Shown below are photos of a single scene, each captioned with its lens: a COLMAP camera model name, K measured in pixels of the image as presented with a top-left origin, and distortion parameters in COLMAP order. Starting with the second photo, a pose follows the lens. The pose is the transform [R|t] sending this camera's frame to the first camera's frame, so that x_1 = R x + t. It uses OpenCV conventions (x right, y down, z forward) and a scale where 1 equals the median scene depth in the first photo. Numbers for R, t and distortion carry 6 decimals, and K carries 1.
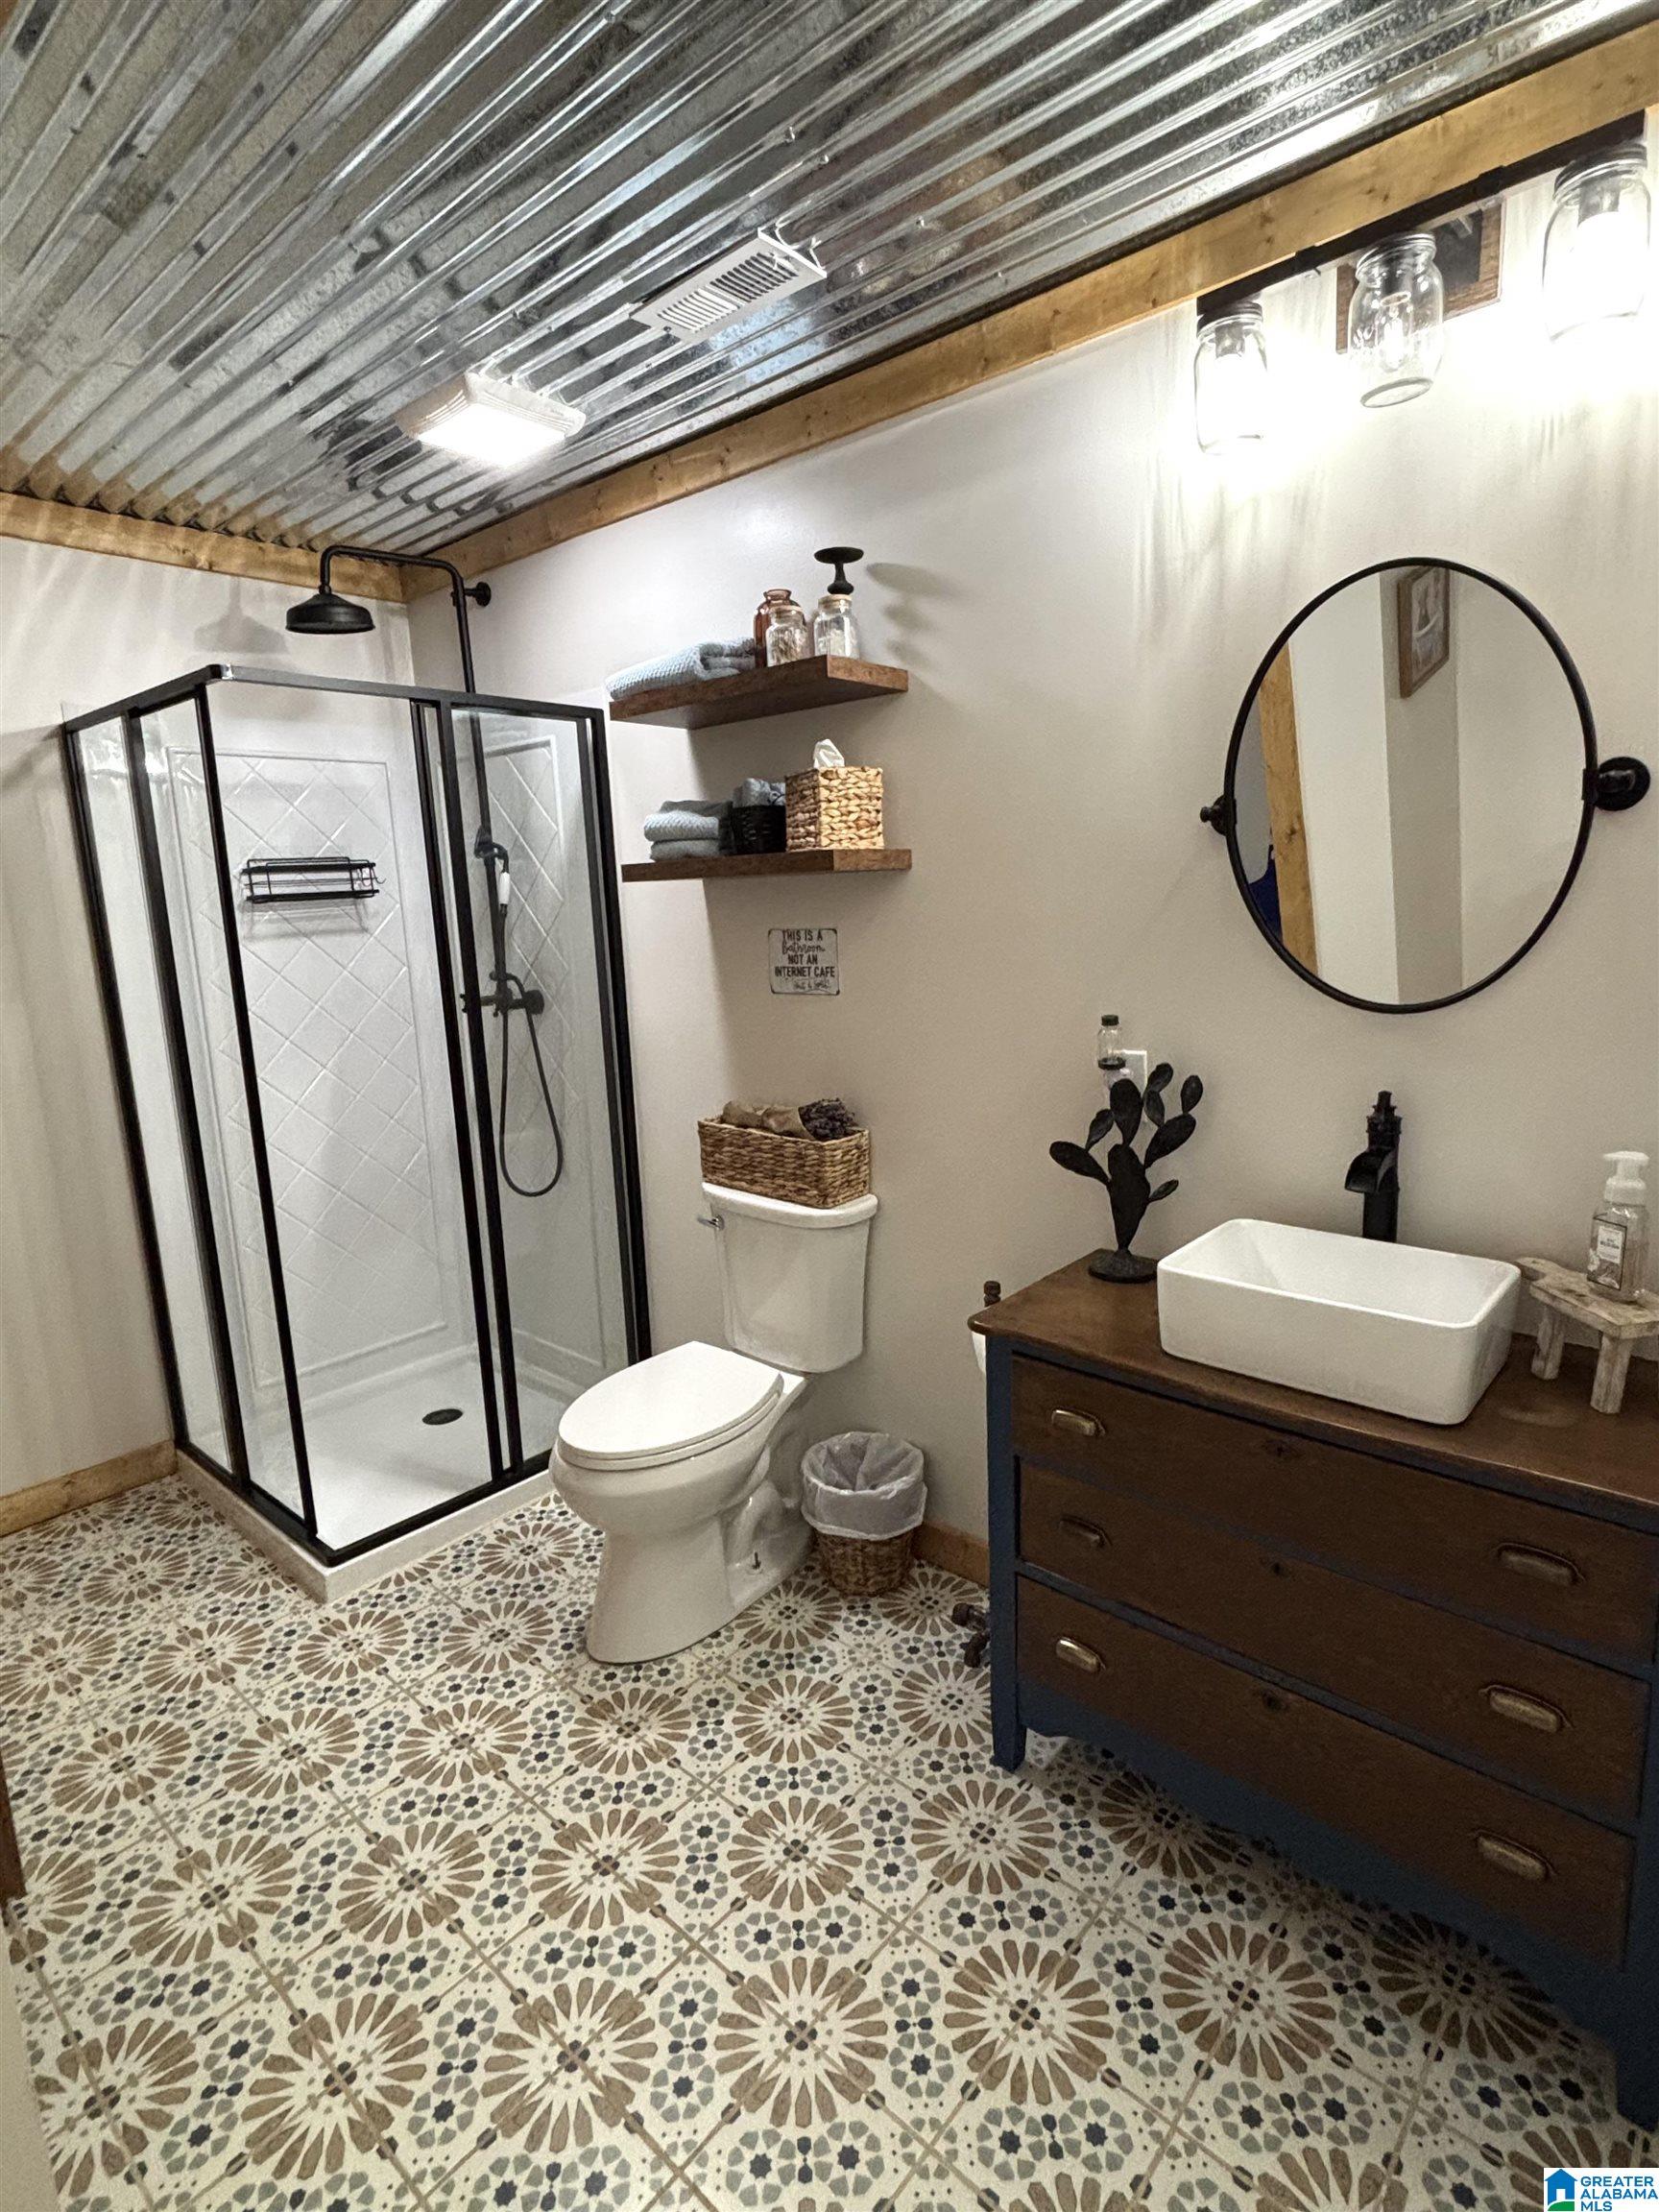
lens RADIAL K [[1132.2, 0, 825.6], [0, 1132.2, 1105.2], [0, 0, 1]] dist [0.000147, 0.004640]
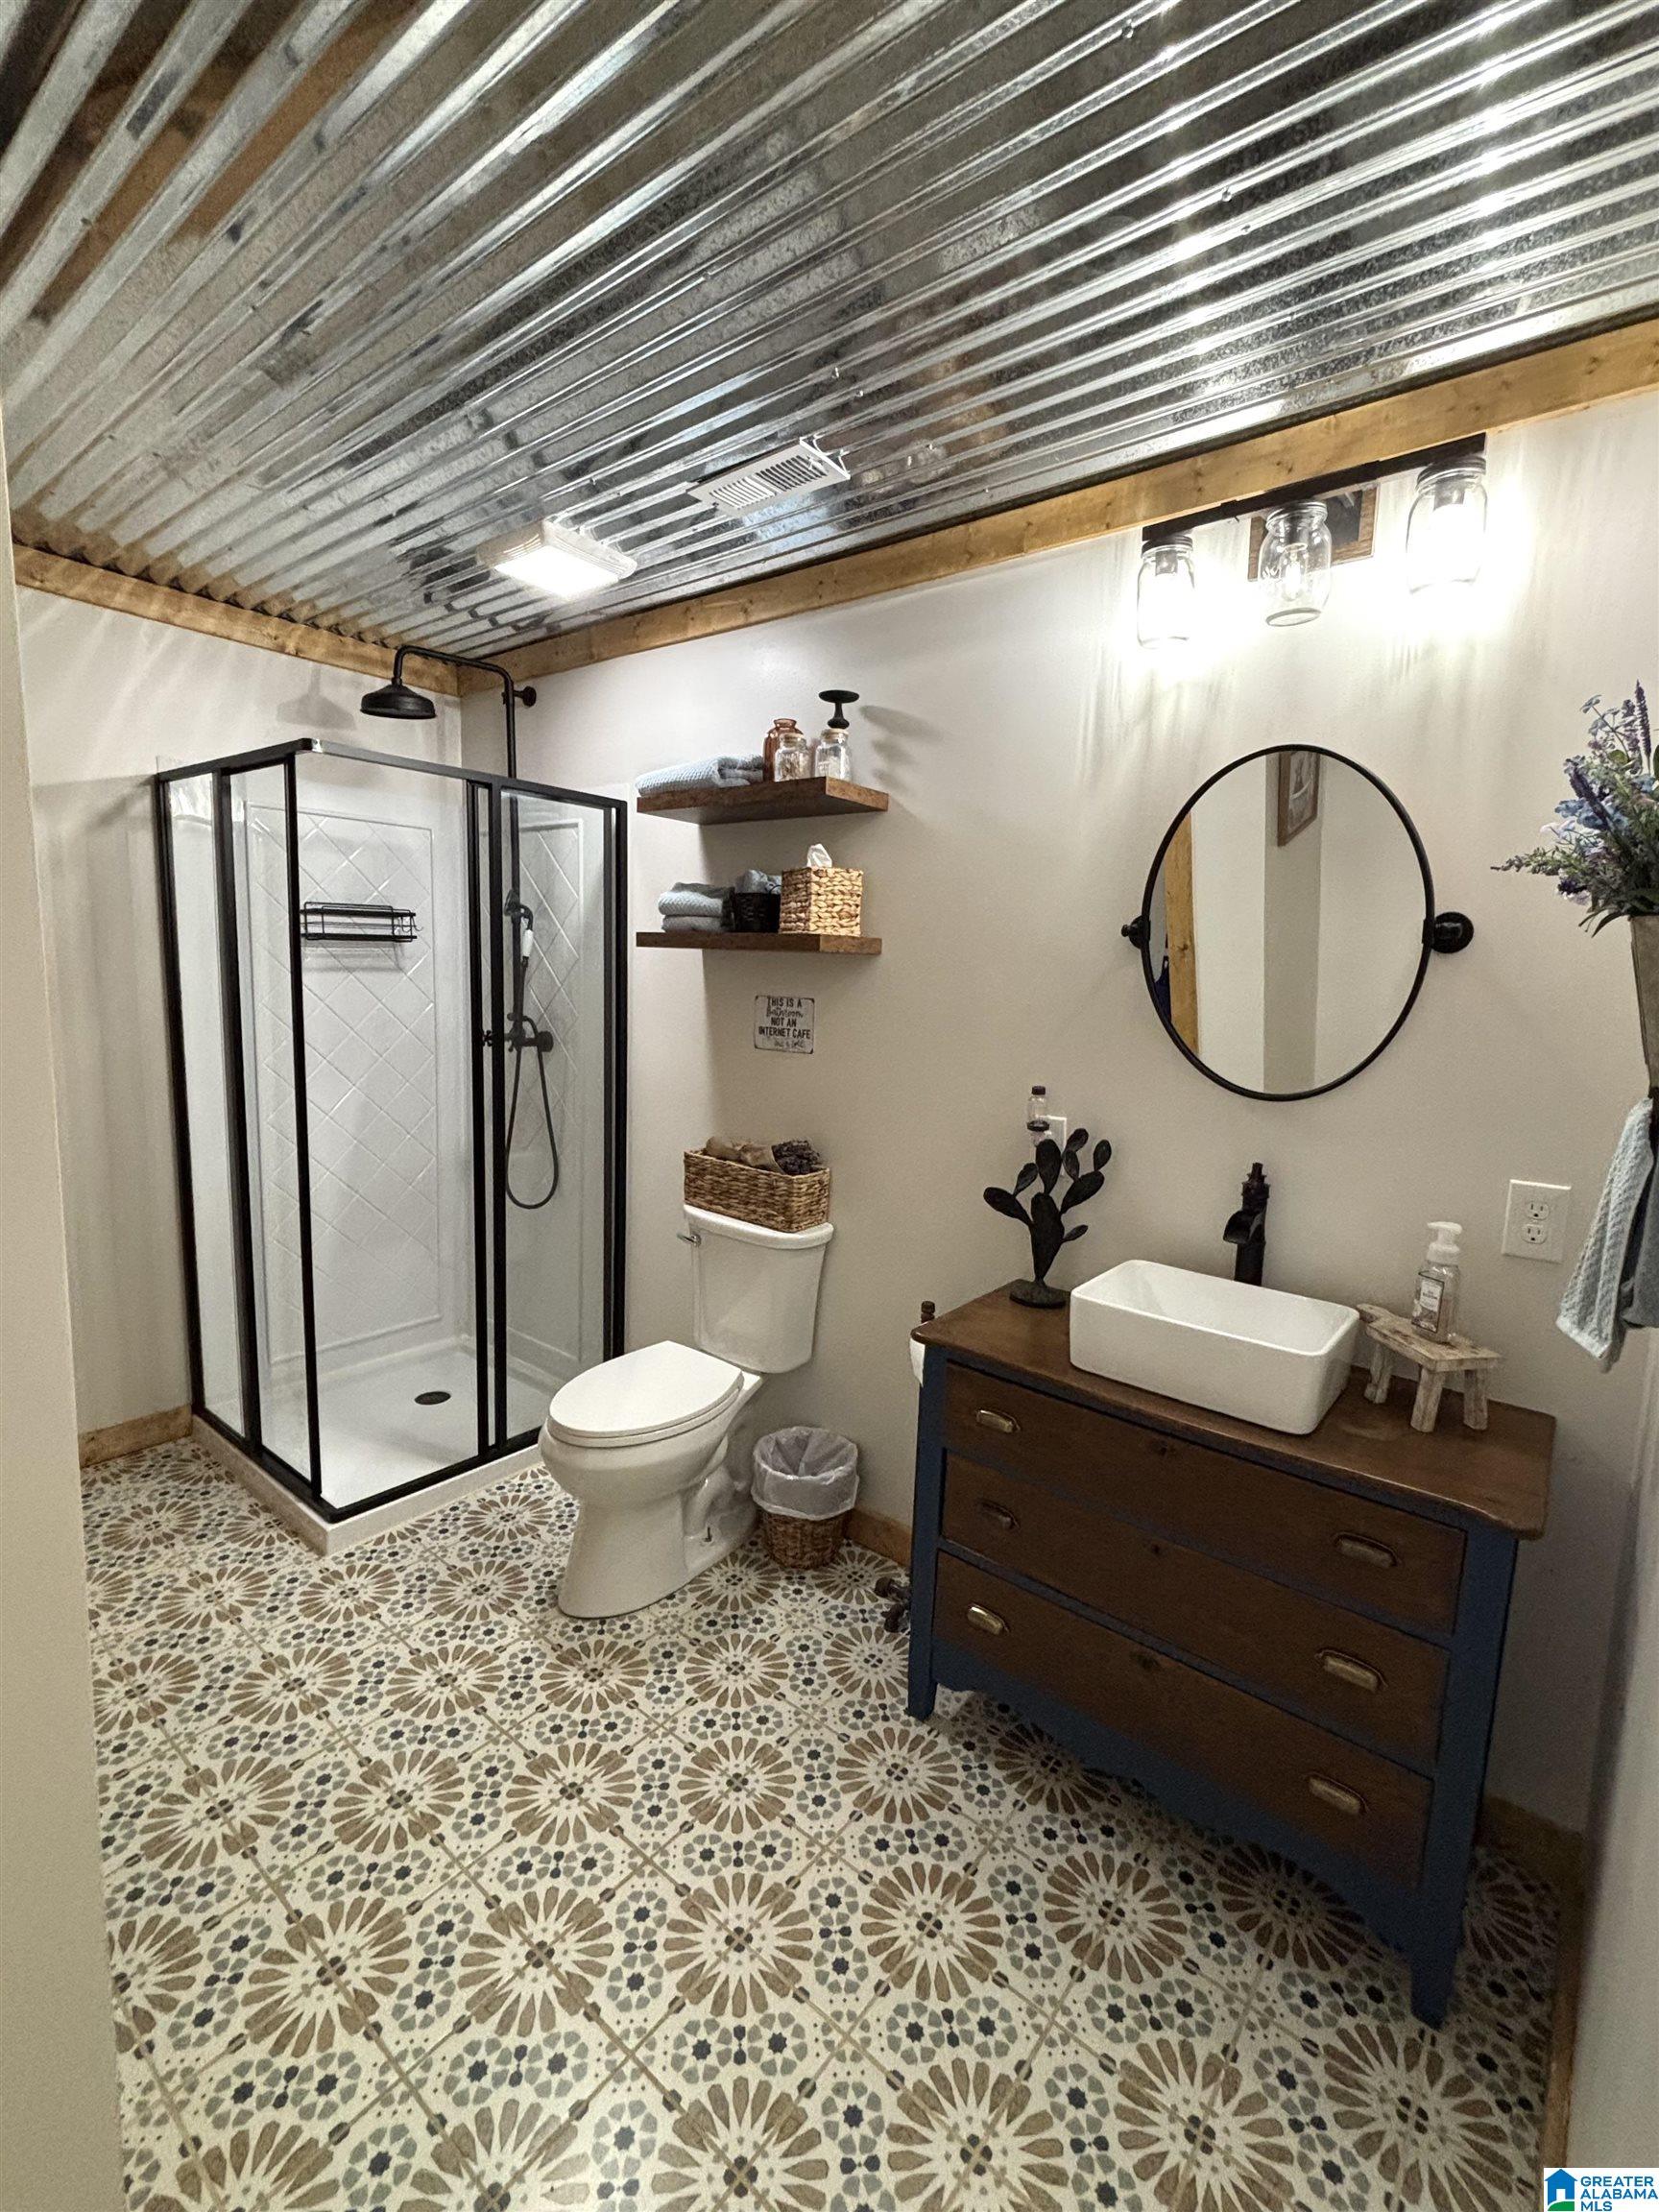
lens RADIAL K [[984.2, 0, 823.7], [0, 984.2, 1104.9], [0, 0, 1]] dist [0.003373, 0.002081]
pose [[0.996169, 0.067397, 0.055727, -0.037366], [-0.064767, 0.996758, -0.047732, 0.005857], [-0.058763, 0.043940, 0.997304, -0.041795]]
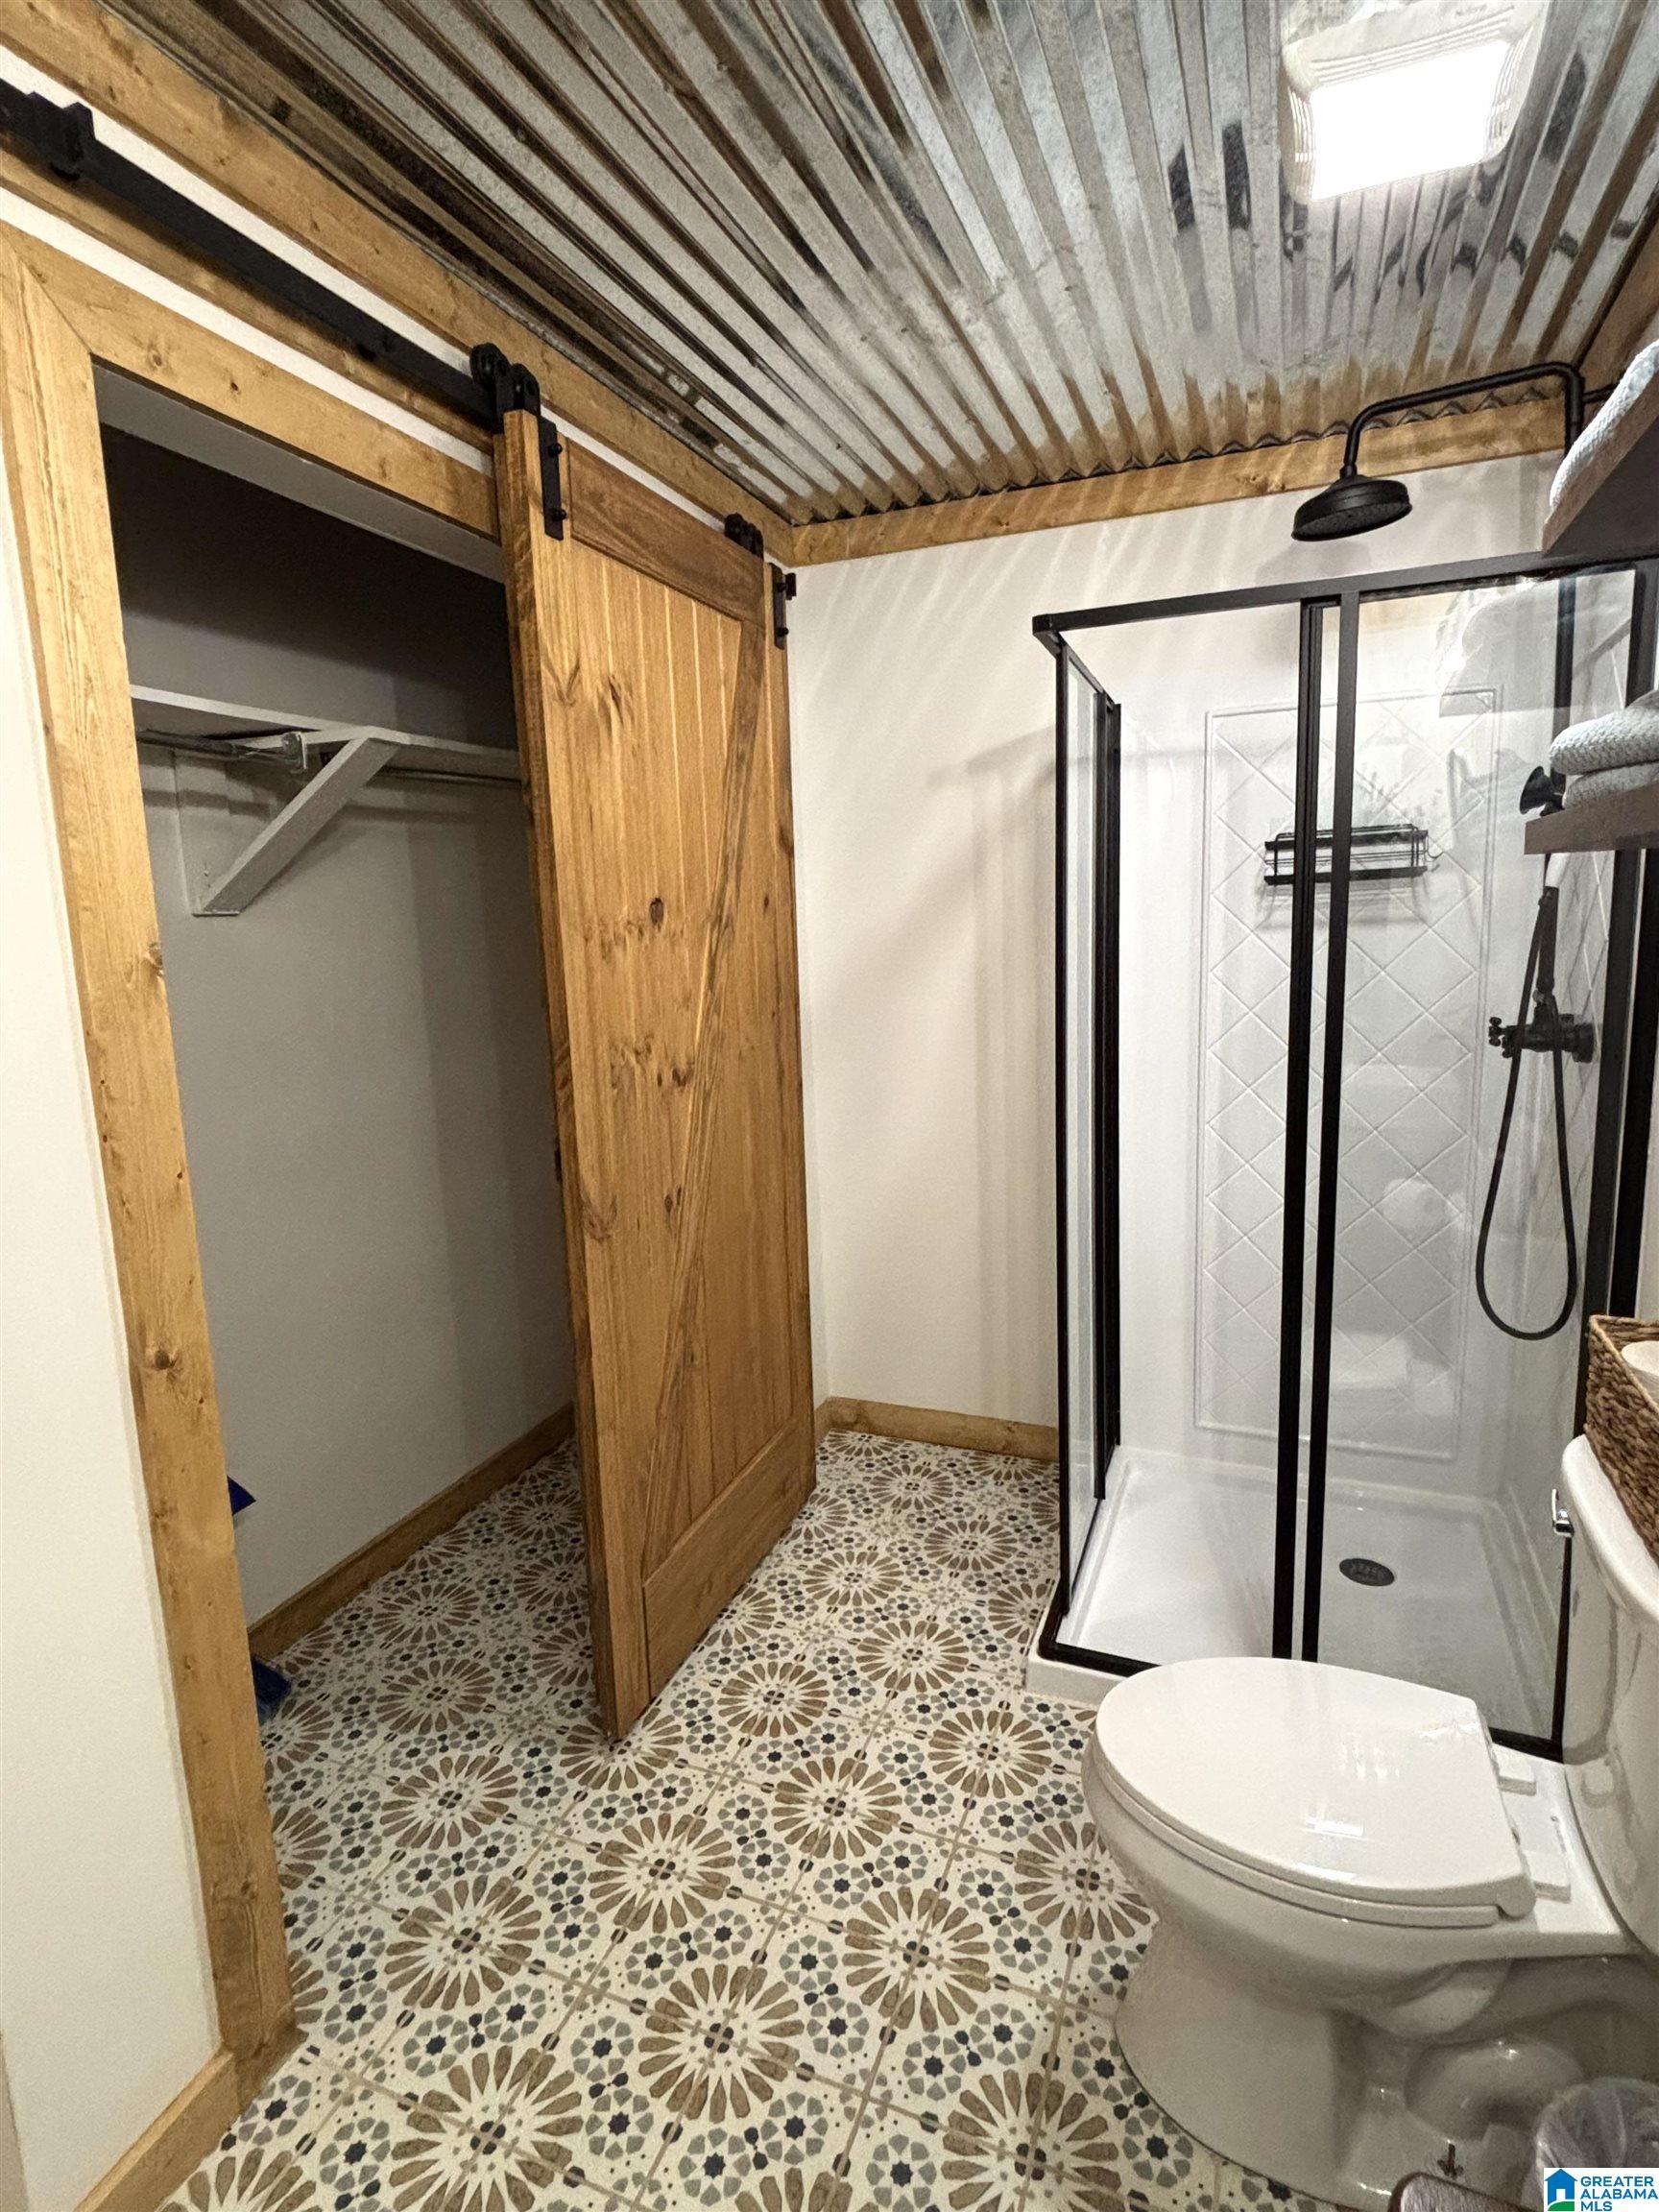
lens RADIAL K [[1132.2, 0, 828.6], [0, 1132.2, 1103.1], [0, 0, 1]] dist [0.000147, 0.004640]
pose [[0.344734, 0.180645, -0.921155, 0.296513], [-0.154399, 0.978855, 0.134178, -0.126691], [0.925916, 0.095970, 0.365336, 0.622989]]
